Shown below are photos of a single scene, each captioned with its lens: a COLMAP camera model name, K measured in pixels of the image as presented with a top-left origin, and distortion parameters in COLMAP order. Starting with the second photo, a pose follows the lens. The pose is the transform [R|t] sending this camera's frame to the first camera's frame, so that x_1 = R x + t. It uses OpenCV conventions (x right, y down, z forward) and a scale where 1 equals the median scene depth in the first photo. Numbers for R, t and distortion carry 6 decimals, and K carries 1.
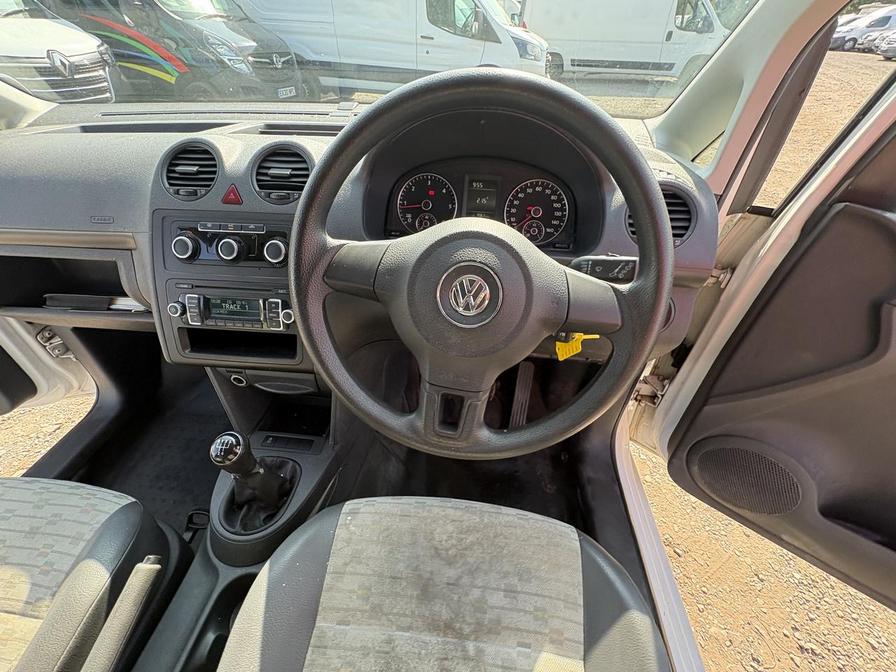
lens RADIAL K [[361.6, 0, 449.0], [0, 361.6, 336.7], [0, 0, 1]] dist [0.000644, -0.000138]
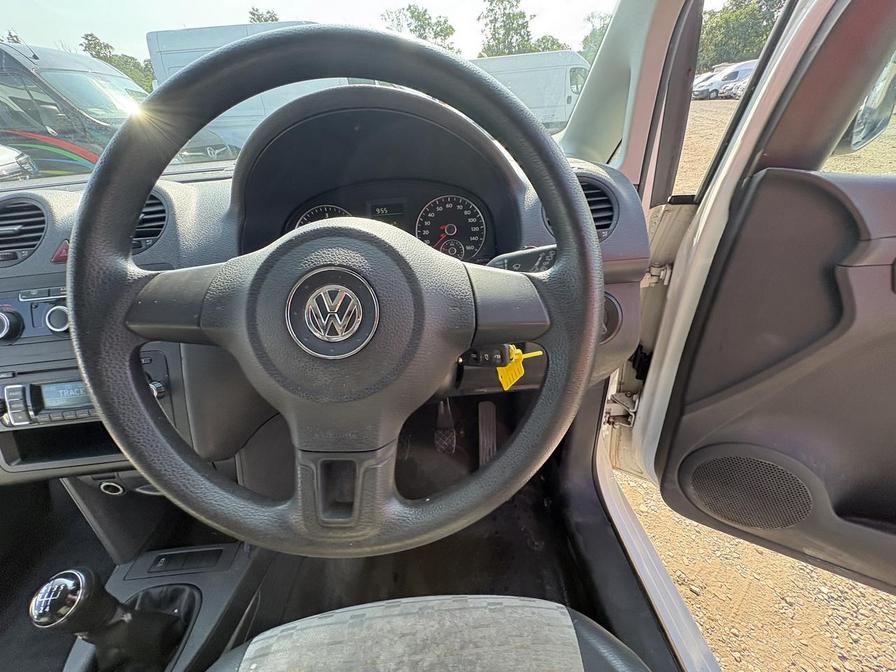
lens RADIAL K [[358.5, 0, 448.7], [0, 358.5, 335.7], [0, 0, 1]] dist [0.002091, -0.000331]
pose [[0.983768, -0.153512, 0.092920, 0.124955], [0.165700, 0.975892, -0.142050, 0.038577], [-0.068873, 0.155141, 0.985489, 0.185159]]
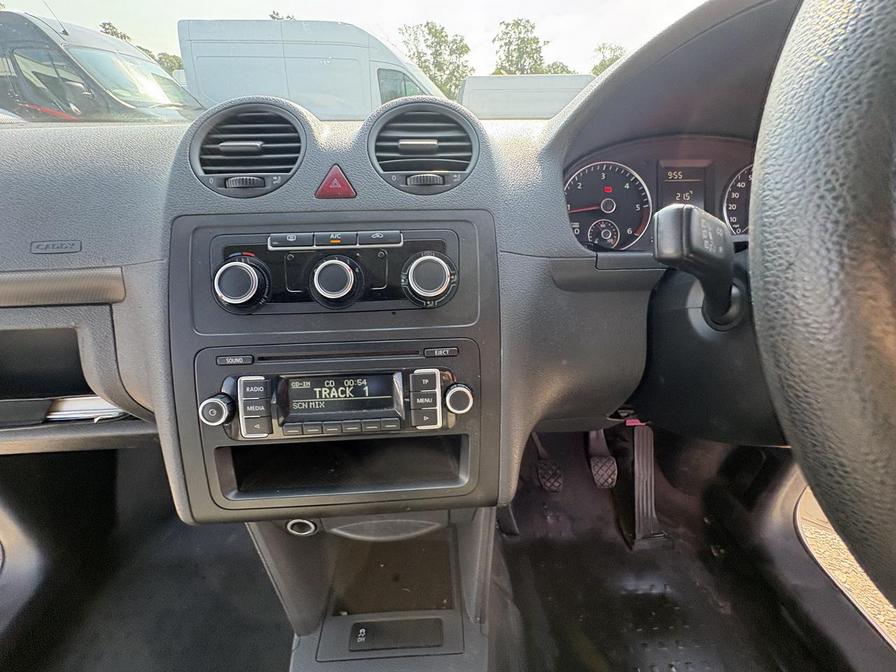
lens RADIAL K [[358.5, 0, 448.7], [0, 358.5, 335.7], [0, 0, 1]] dist [0.002091, -0.000331]
pose [[0.989414, -0.085433, 0.117305, -0.497390], [0.104798, 0.979798, -0.170334, -0.059187], [-0.100383, 0.180824, 0.978379, 0.486593]]
